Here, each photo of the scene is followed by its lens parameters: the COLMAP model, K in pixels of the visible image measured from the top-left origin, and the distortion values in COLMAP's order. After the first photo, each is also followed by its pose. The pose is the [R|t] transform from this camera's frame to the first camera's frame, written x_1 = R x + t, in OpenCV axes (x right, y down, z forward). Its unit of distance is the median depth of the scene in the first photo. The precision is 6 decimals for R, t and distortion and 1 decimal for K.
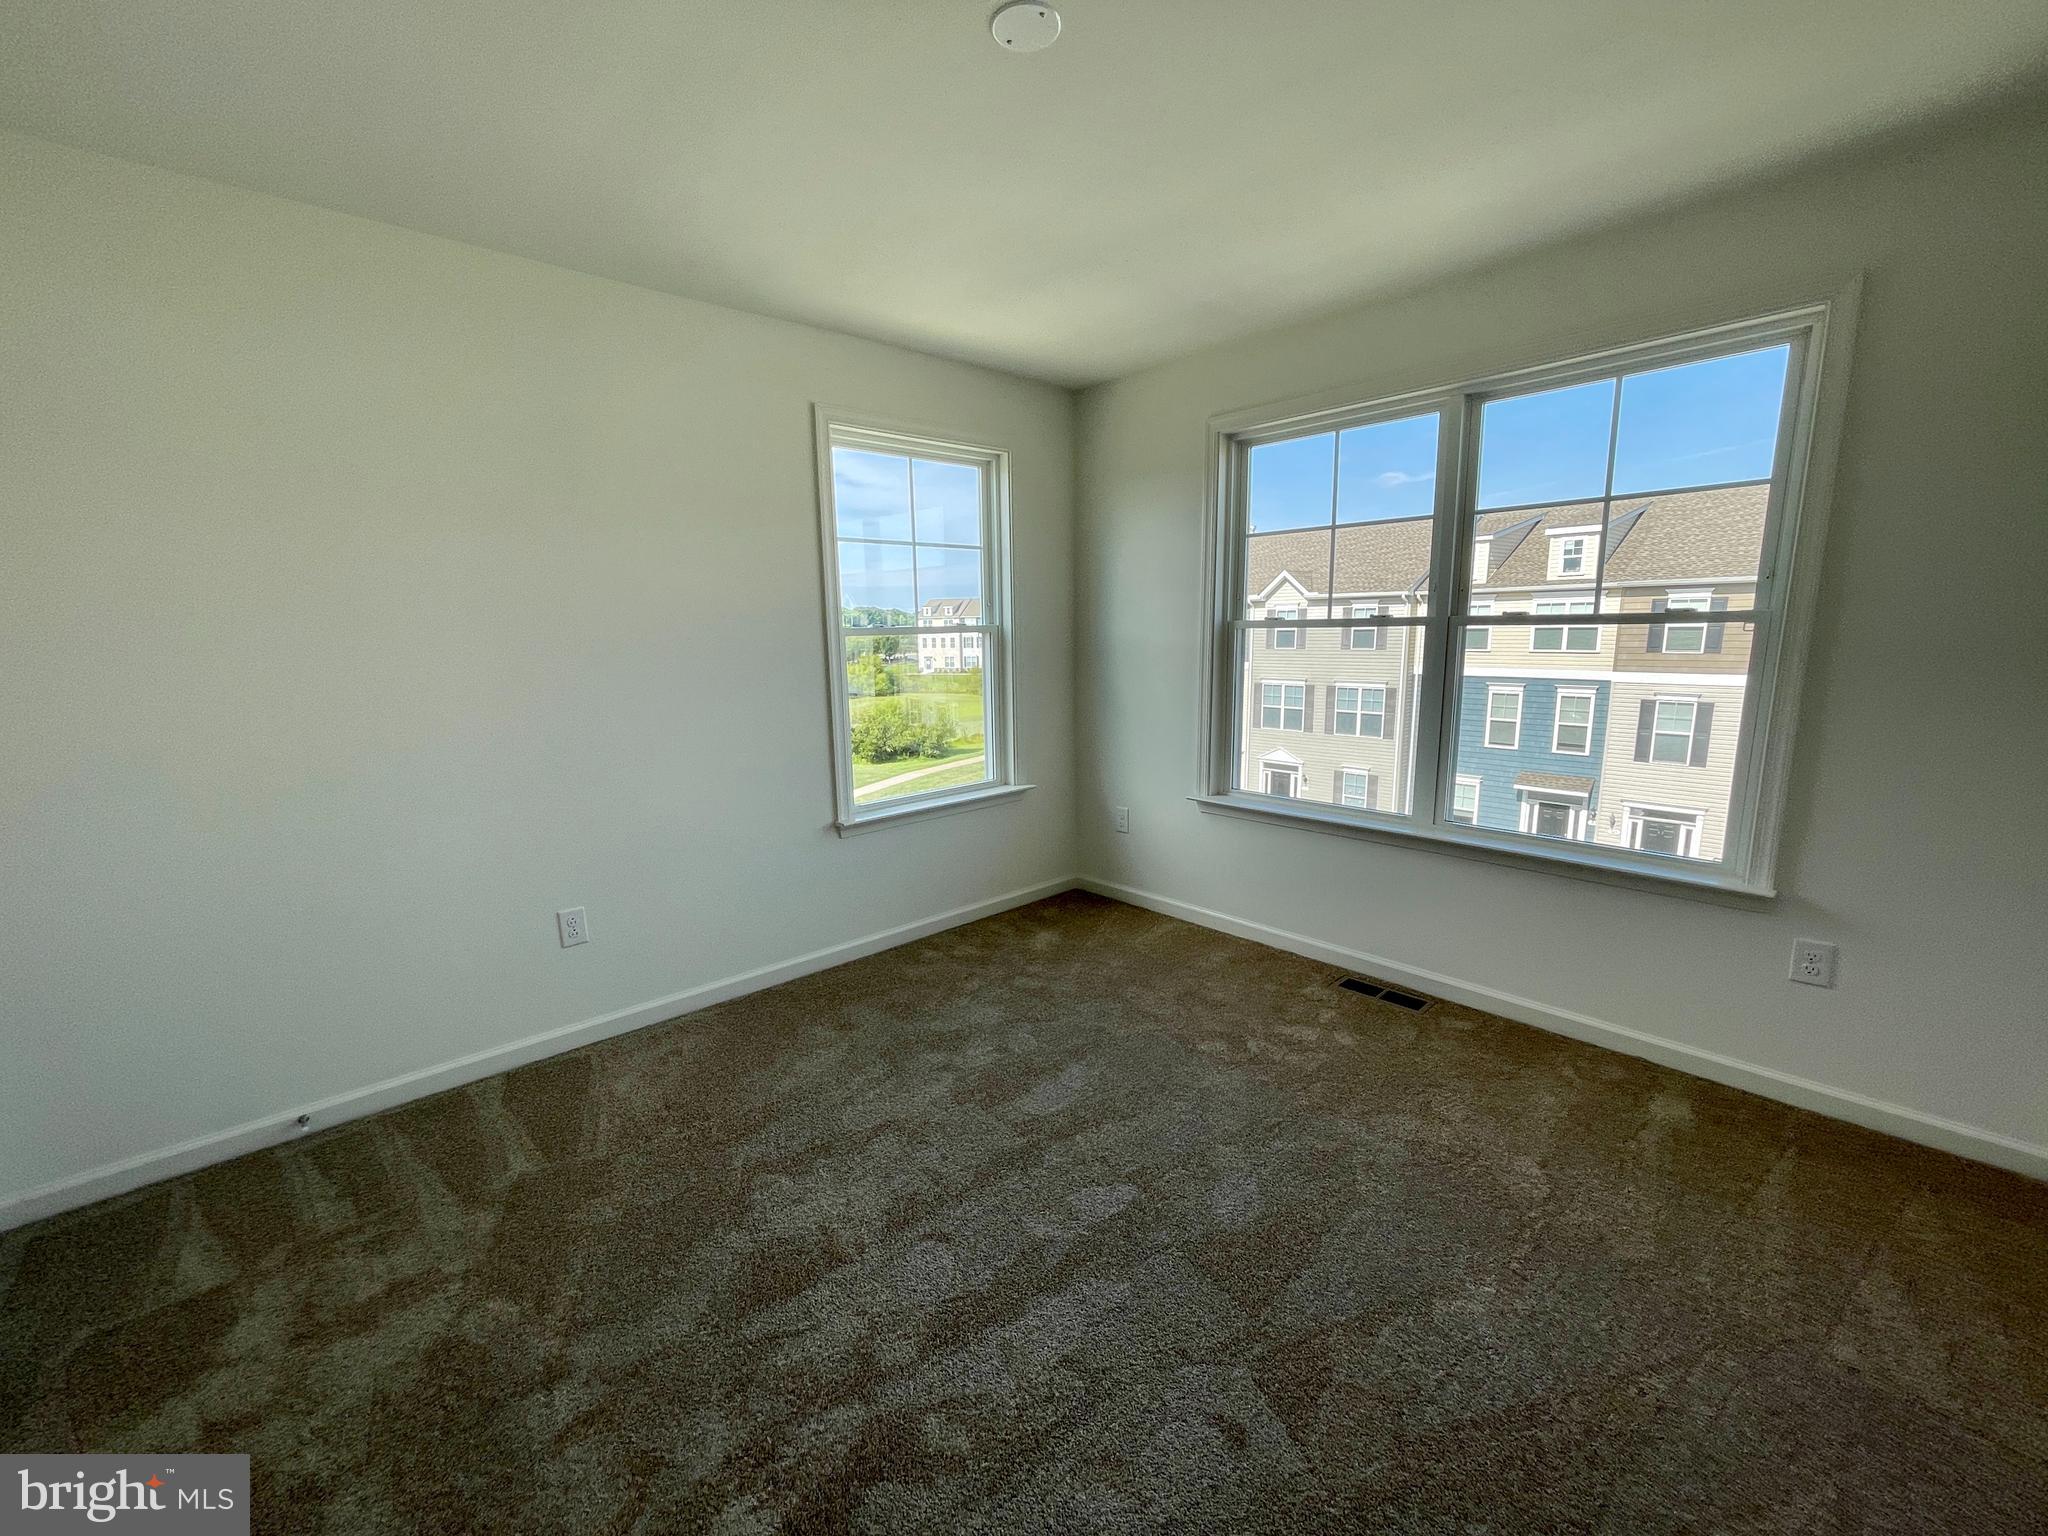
lens RADIAL K [[811.2, 0, 1022.0], [0, 811.2, 767.5], [0, 0, 1]] dist [0.000162, -0.000177]
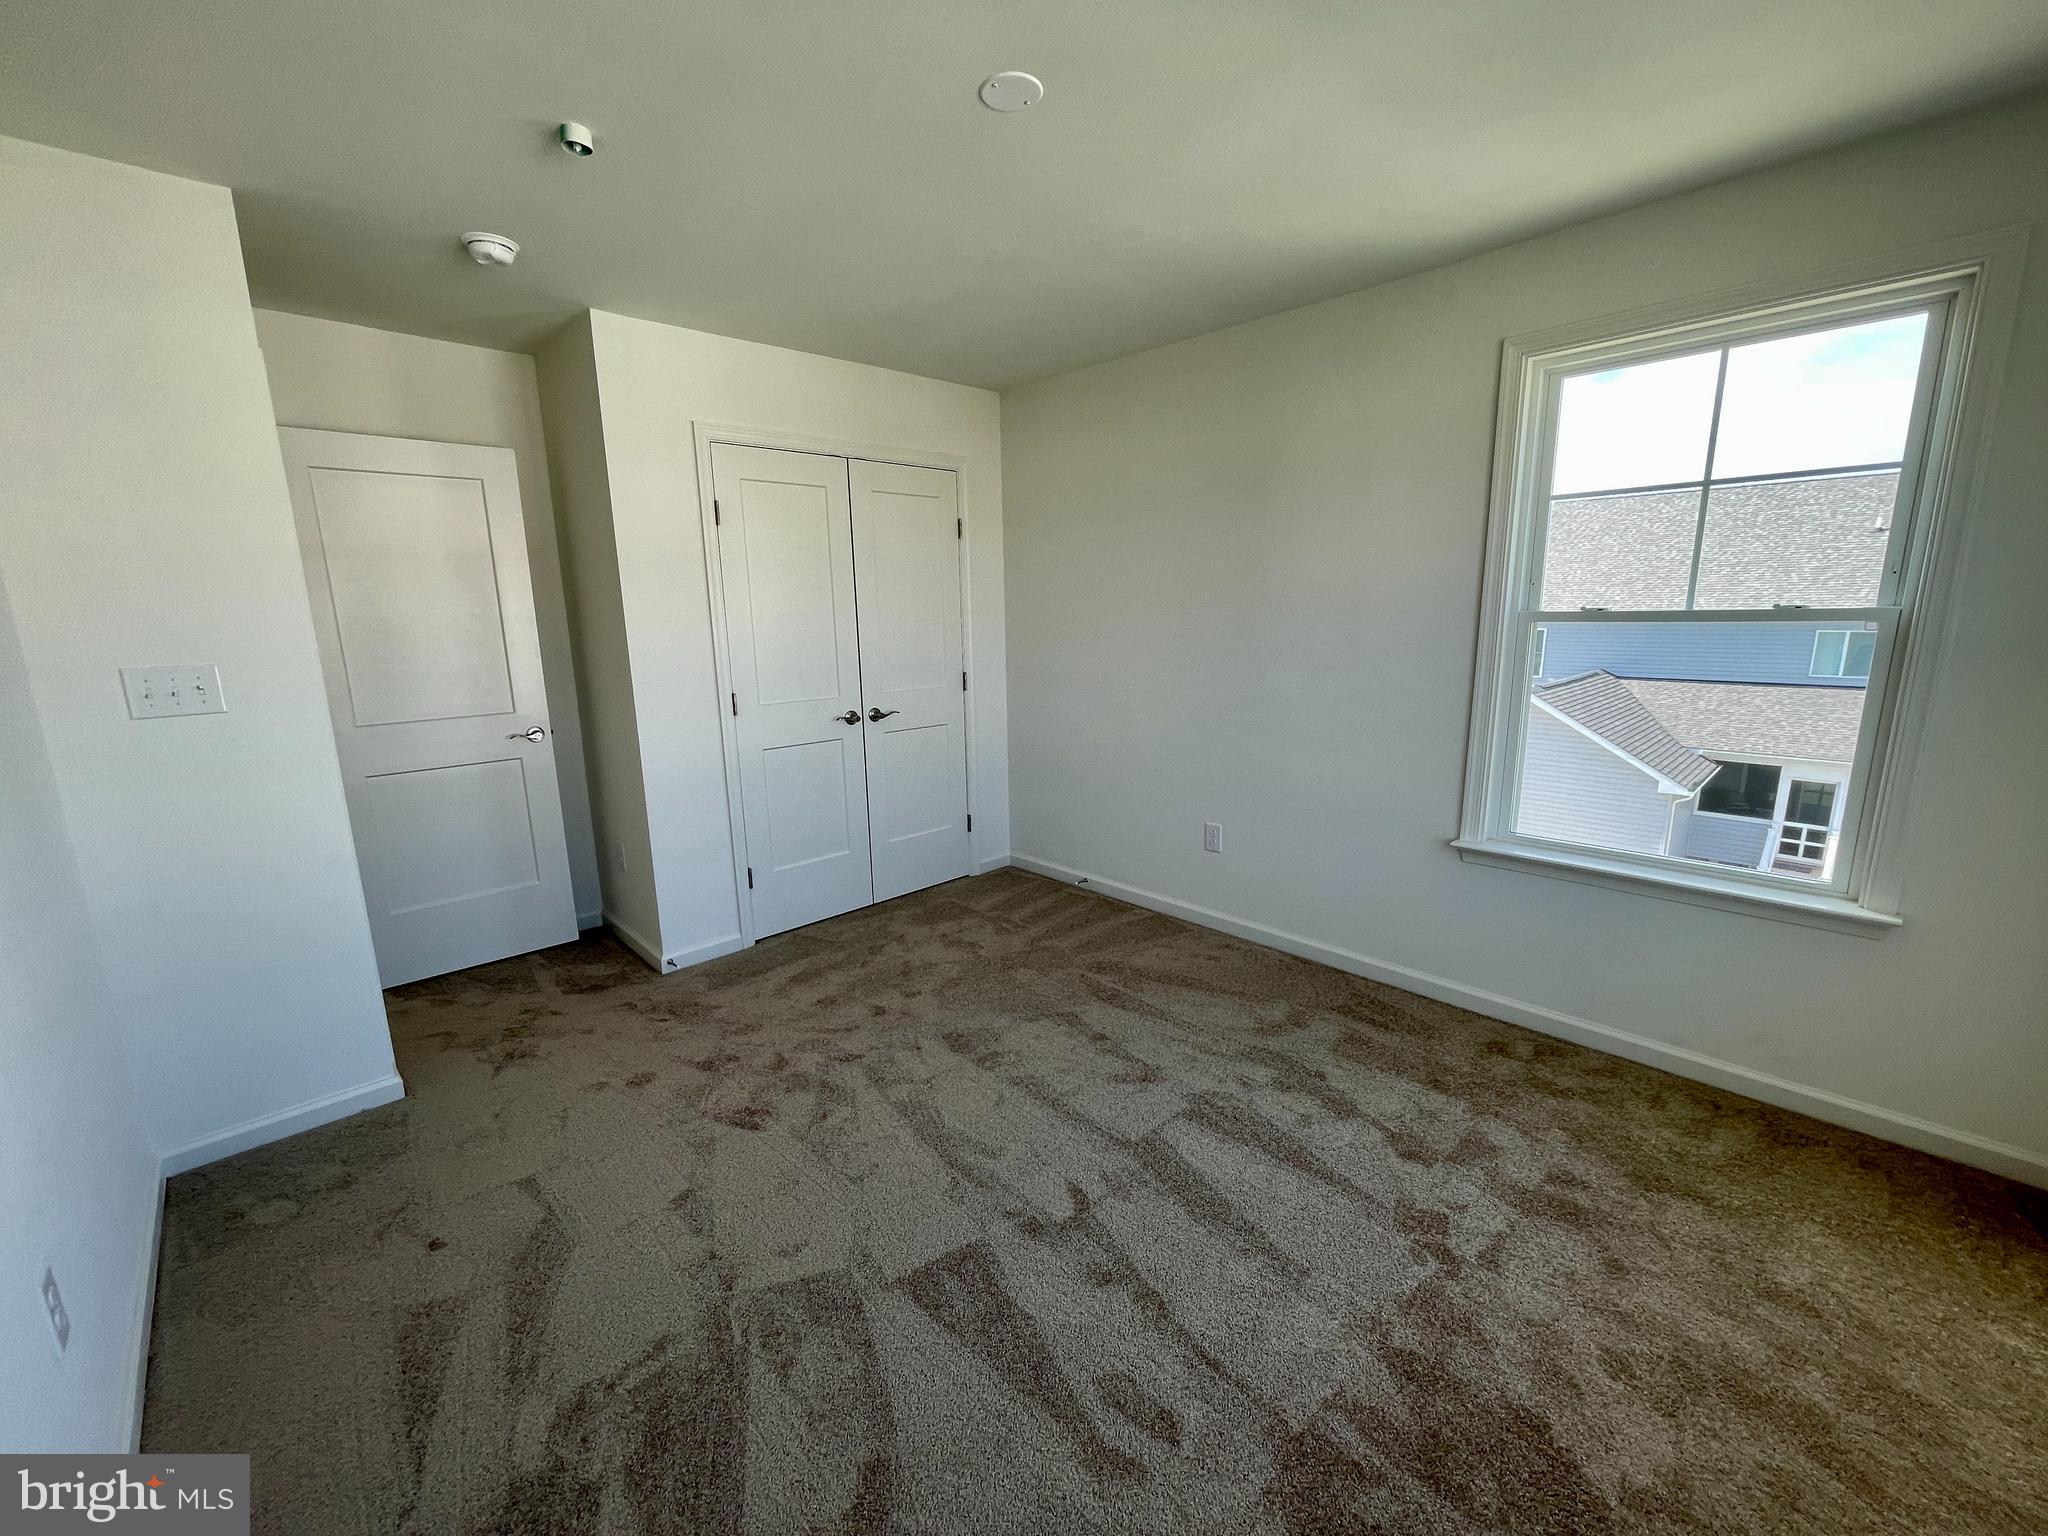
lens RADIAL K [[811.2, 0, 1019.9], [0, 811.2, 766.2], [0, 0, 1]] dist [0.000162, -0.000177]
pose [[0.033238, 0.206207, -0.977944, 0.569982], [-0.154821, 0.967736, 0.198792, -0.104712], [0.987383, 0.144798, 0.064091, 0.476514]]
